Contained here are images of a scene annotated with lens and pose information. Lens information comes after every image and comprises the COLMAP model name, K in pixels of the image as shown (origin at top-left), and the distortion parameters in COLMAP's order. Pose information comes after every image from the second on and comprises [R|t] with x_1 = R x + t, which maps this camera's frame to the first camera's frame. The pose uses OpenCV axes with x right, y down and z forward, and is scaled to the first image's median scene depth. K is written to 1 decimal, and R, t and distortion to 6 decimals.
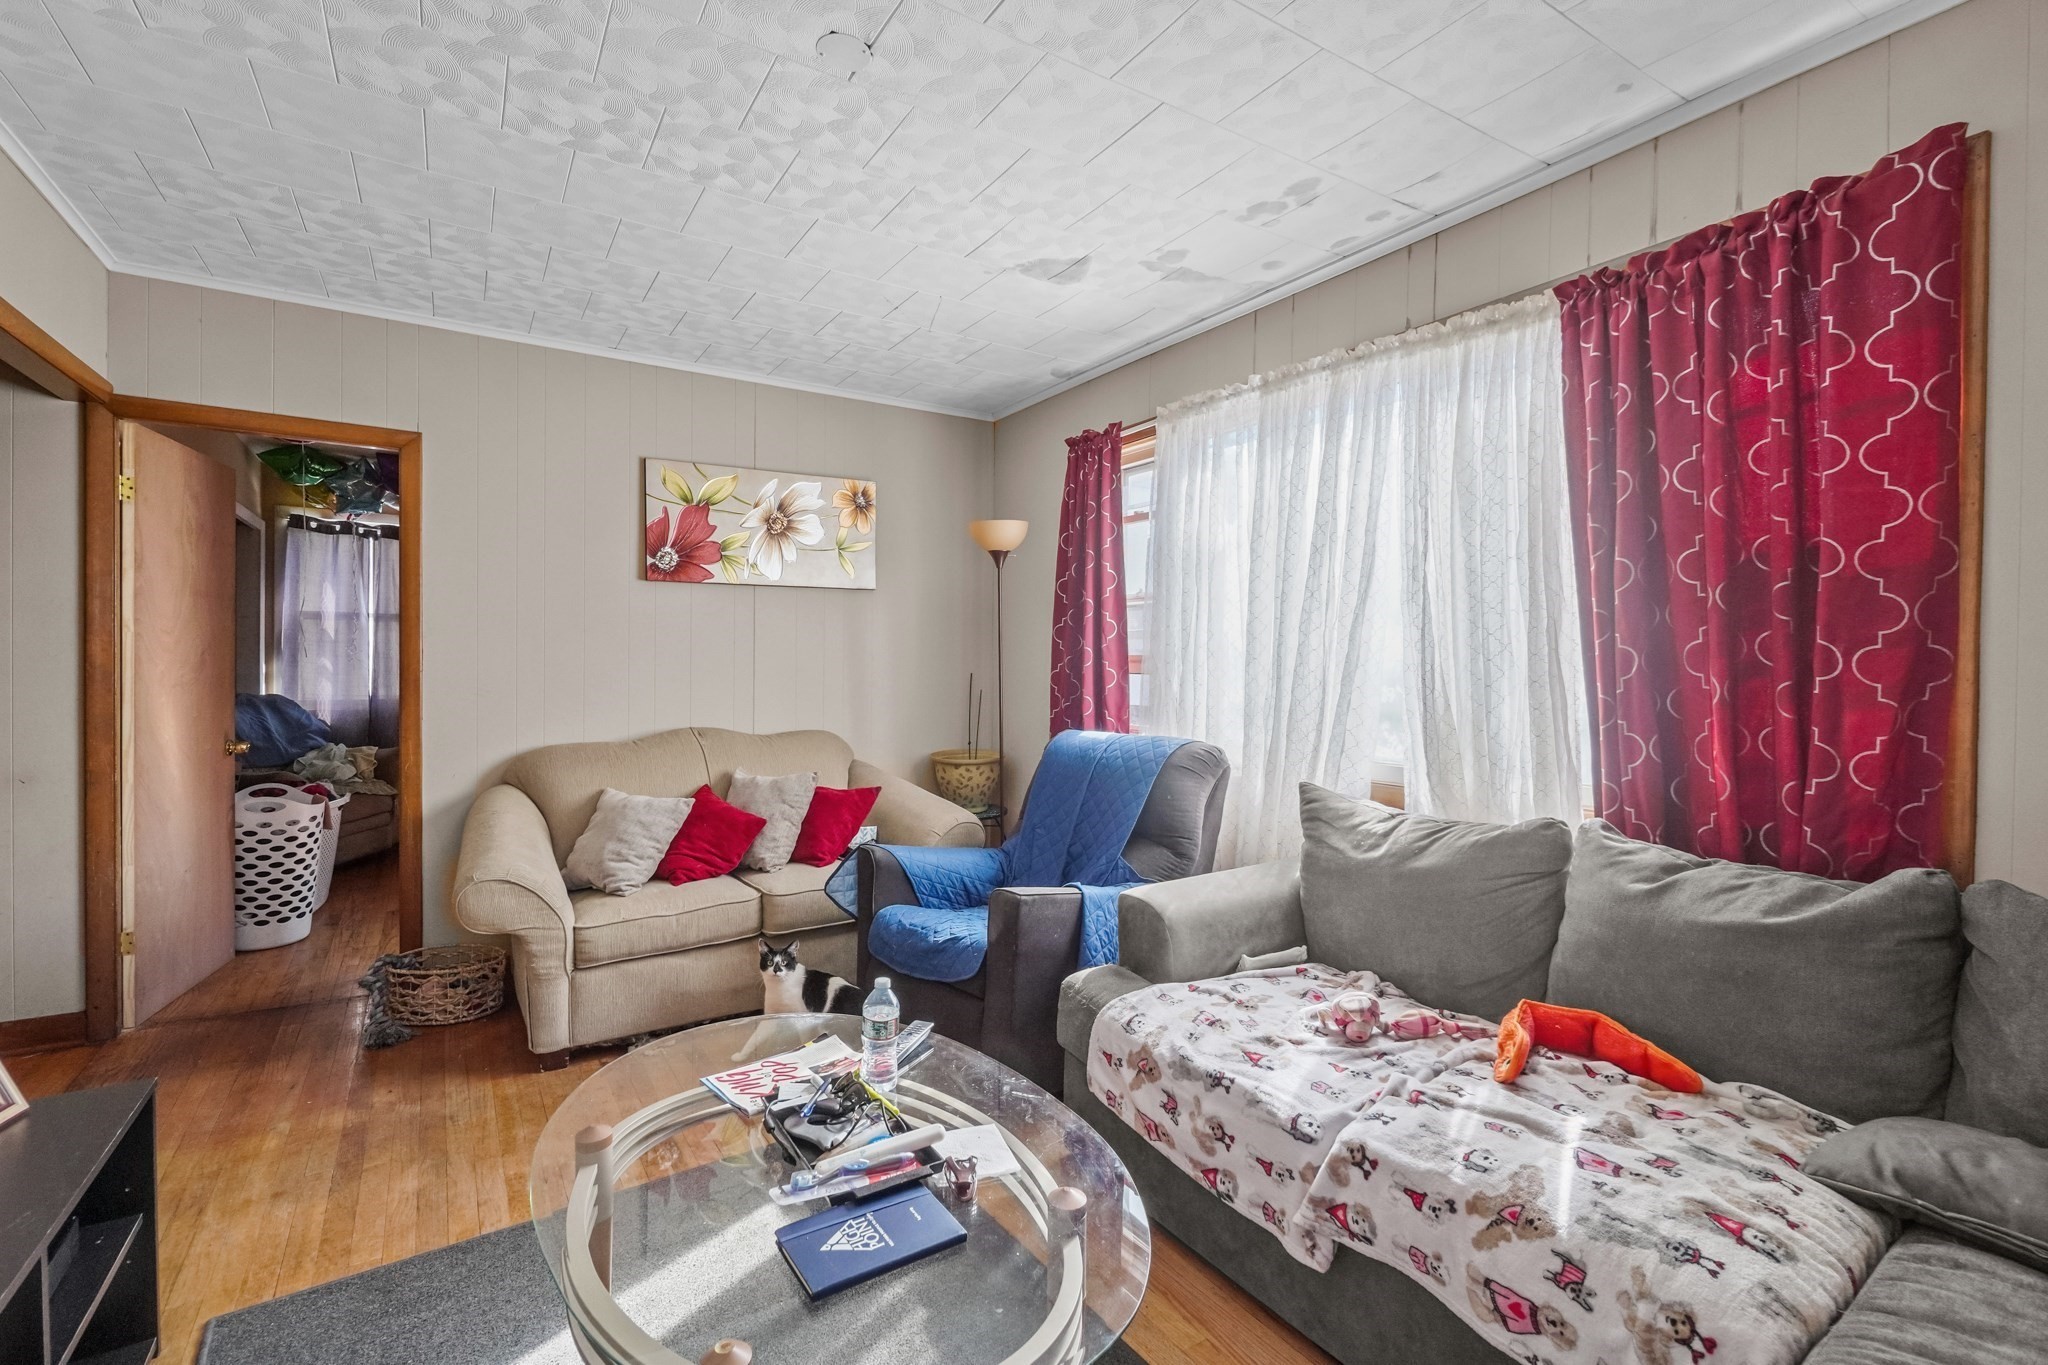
lens RADIAL K [[901.9, 0, 1020.9], [0, 901.9, 674.2], [0, 0, 1]] dist [-0.002267, -0.001637]
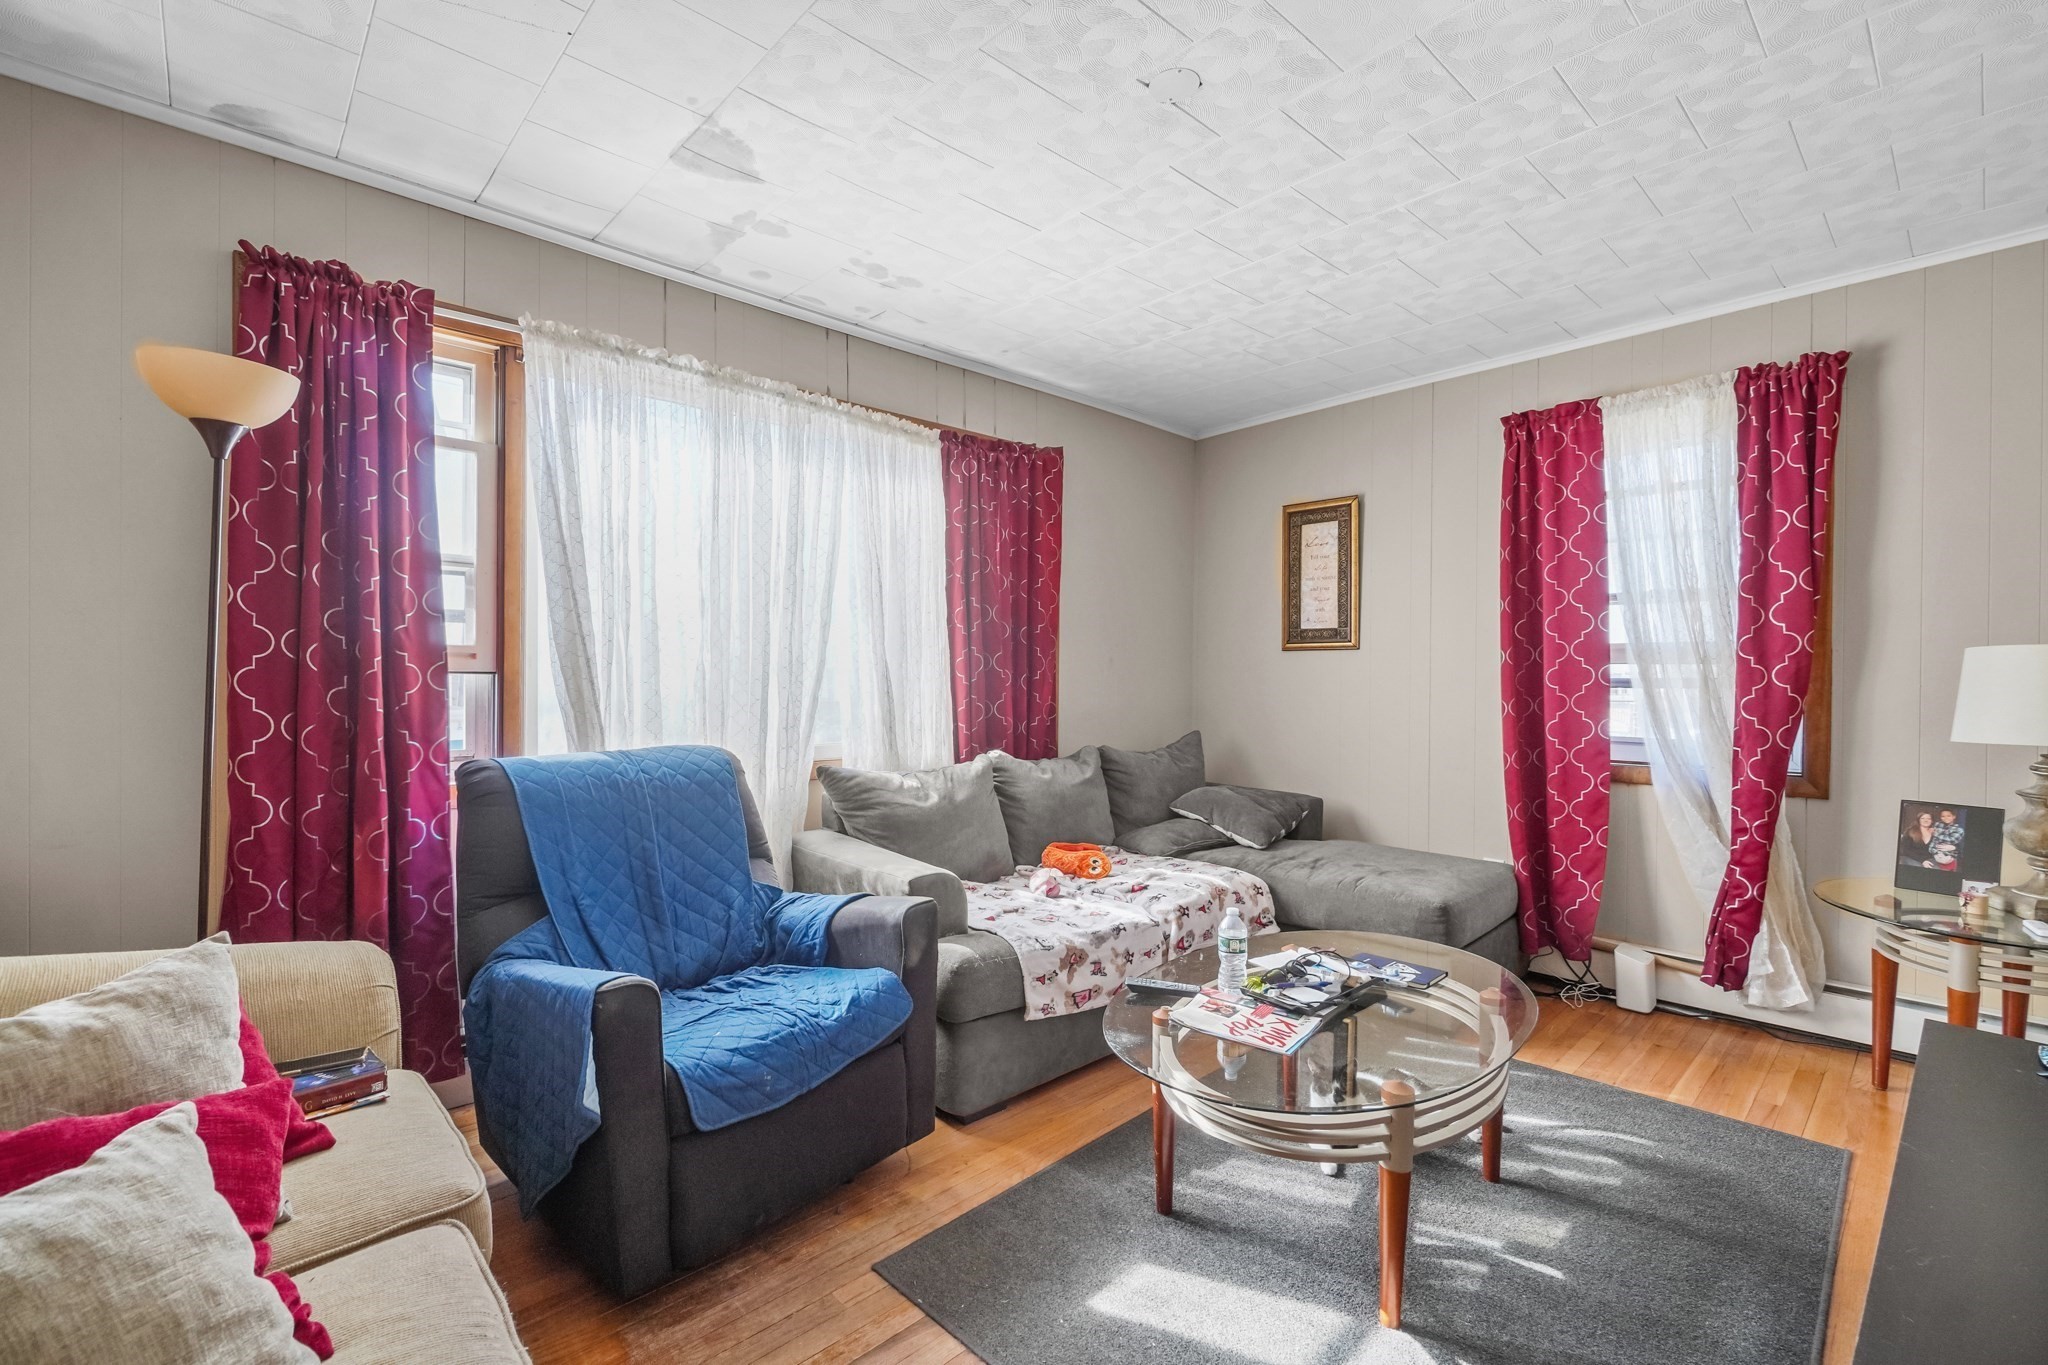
lens RADIAL K [[901.9, 0, 1018.3], [0, 901.9, 679.9], [0, 0, 1]] dist [-0.002267, -0.001637]
pose [[-0.180077, -0.013718, 0.983557, -1.765827], [0.000848, 0.999900, 0.014101, -0.008325], [-0.983652, 0.003374, -0.180048, 1.987672]]
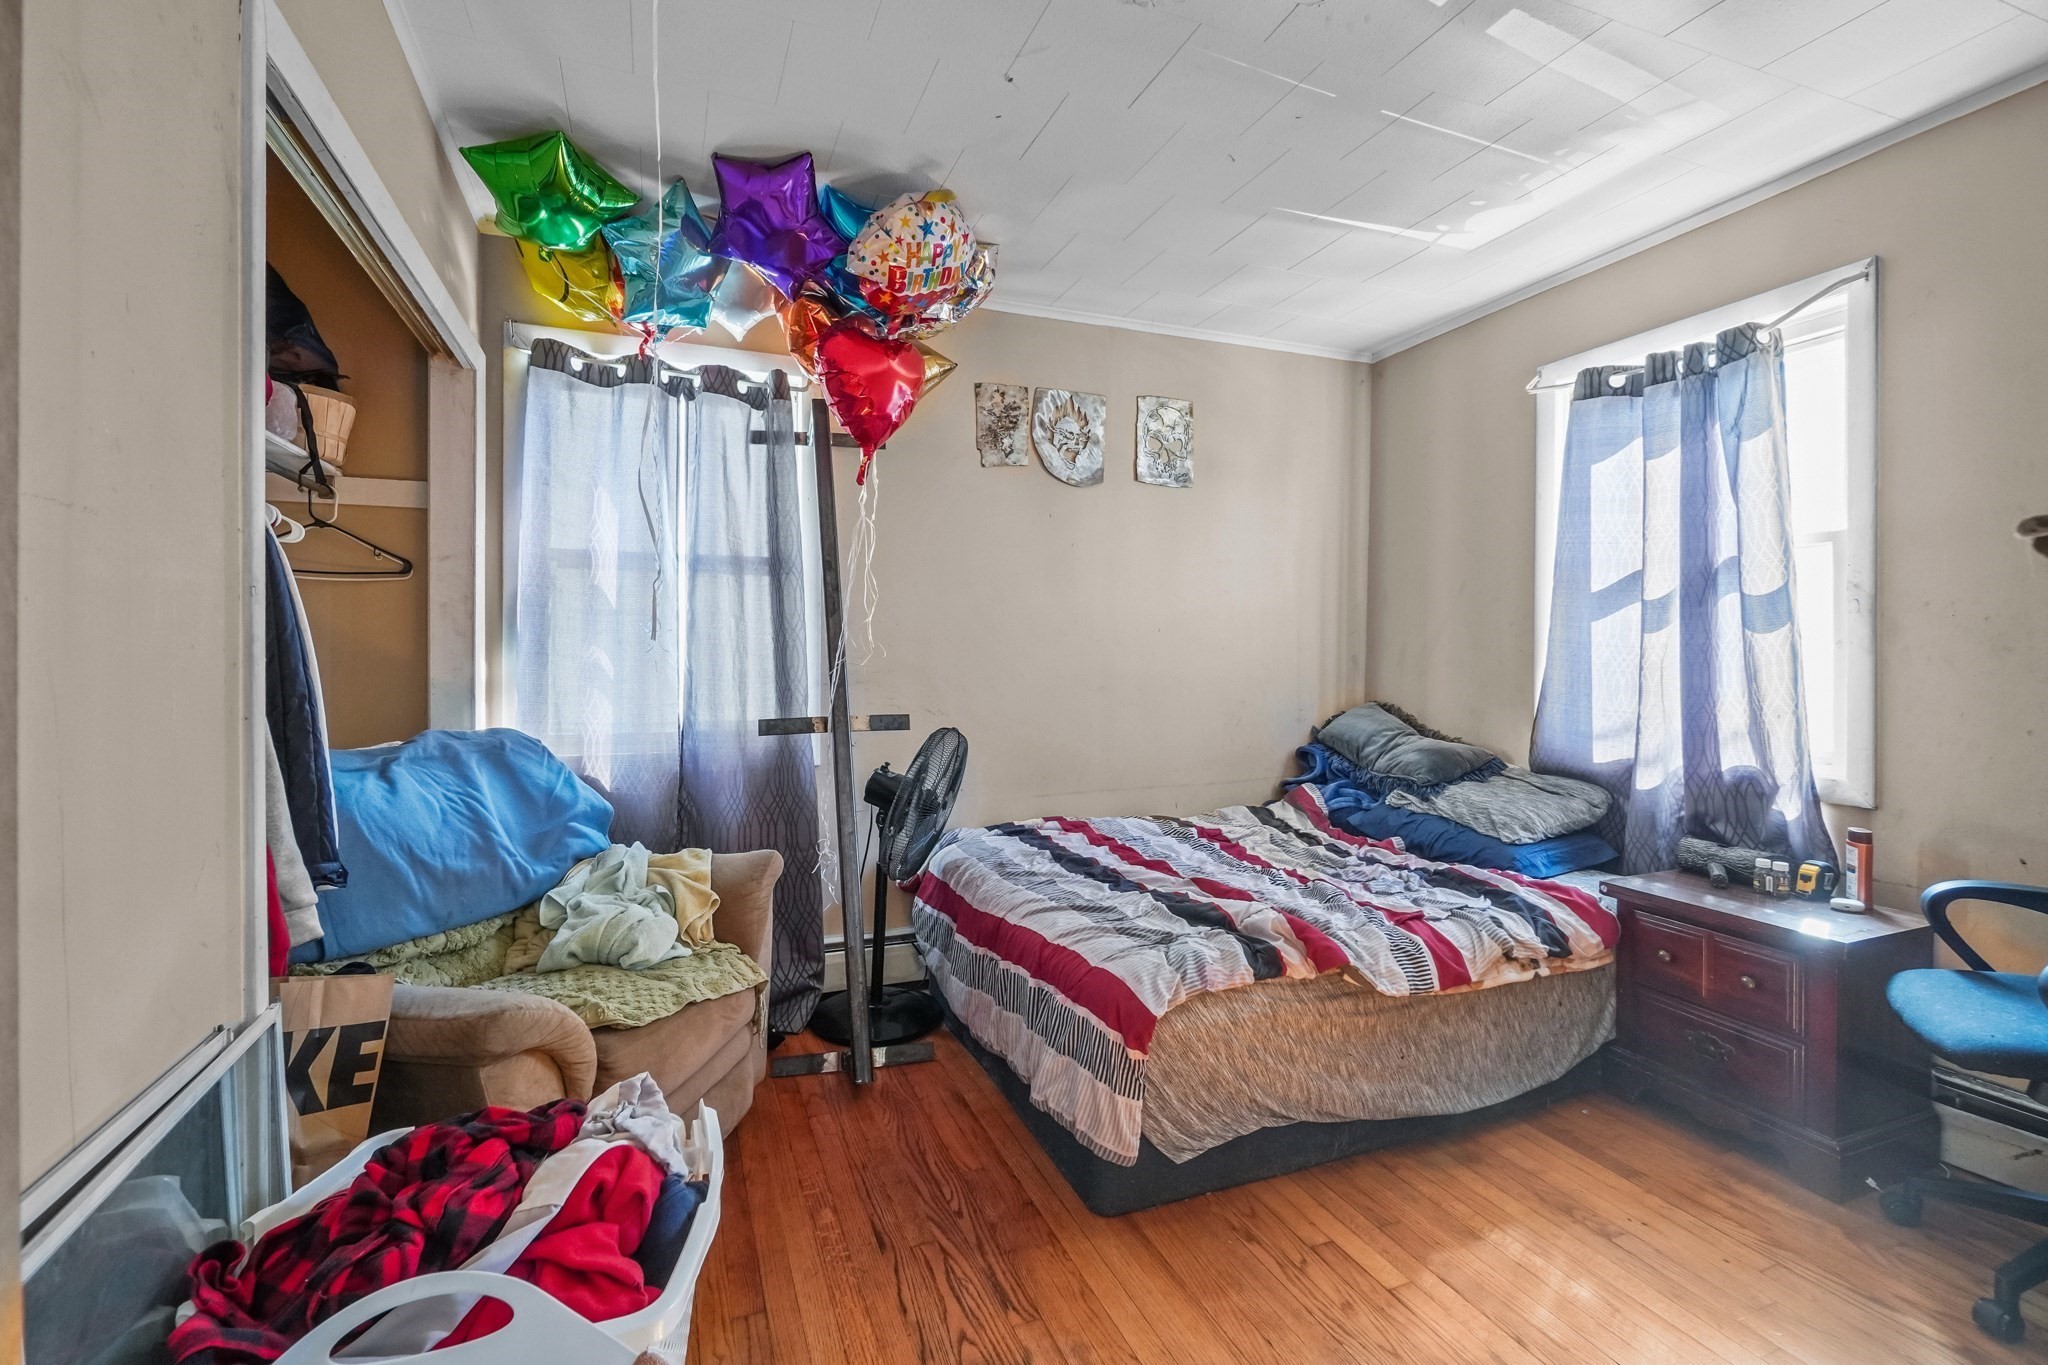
lens RADIAL K [[901.9, 0, 1018.9], [0, 901.9, 670.1], [0, 0, 1]] dist [-0.002267, -0.001637]
pose [[0.981092, 0.003873, -0.193505, -0.456844], [-0.002092, 0.999954, 0.009404, -0.010641], [0.193532, -0.008821, 0.981054, 0.568106]]
